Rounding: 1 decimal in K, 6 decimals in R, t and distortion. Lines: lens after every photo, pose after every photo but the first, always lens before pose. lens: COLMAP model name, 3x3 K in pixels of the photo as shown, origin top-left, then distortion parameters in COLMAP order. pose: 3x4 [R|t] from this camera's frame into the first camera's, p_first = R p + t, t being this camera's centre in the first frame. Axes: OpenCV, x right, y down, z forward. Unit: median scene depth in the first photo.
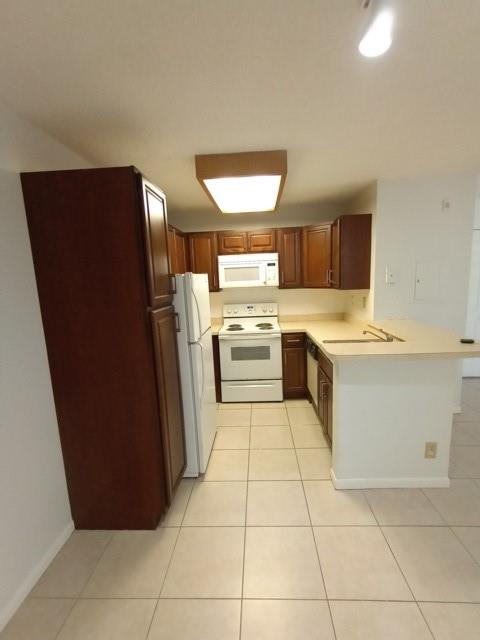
lens RADIAL K [[290.3, 0, 243.1], [0, 290.3, 323.6], [0, 0, 1]] dist [-0.000886, 0.000309]
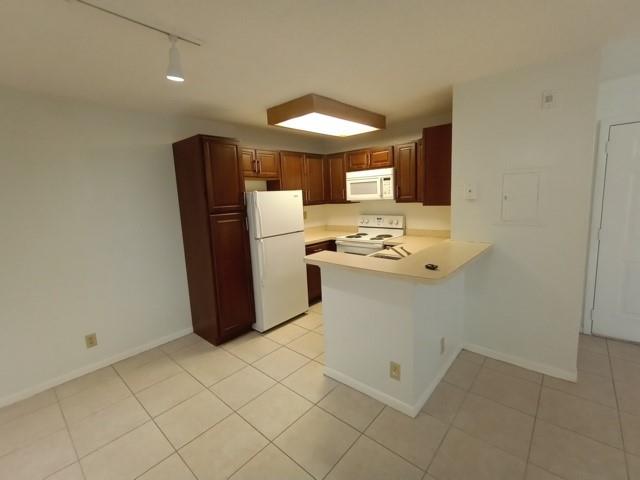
lens RADIAL K [[290.3, 0, 320.3], [0, 290.3, 236.0], [0, 0, 1]] dist [-0.000886, 0.000309]
pose [[0.773901, 0.097951, -0.625686, 0.587183], [-0.086495, 0.995057, 0.048791, -0.028353], [0.627372, 0.016359, 0.778548, 0.033538]]
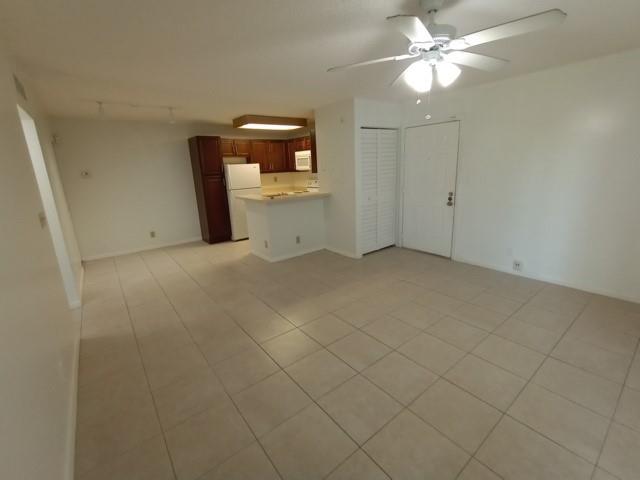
lens RADIAL K [[290.3, 0, 321.5], [0, 290.3, 237.6], [0, 0, 1]] dist [-0.000886, 0.000309]
pose [[0.643775, 0.197732, -0.739227, 1.497536], [-0.107089, 0.979811, 0.168824, -0.029058], [0.757685, -0.029521, 0.651953, -0.093631]]
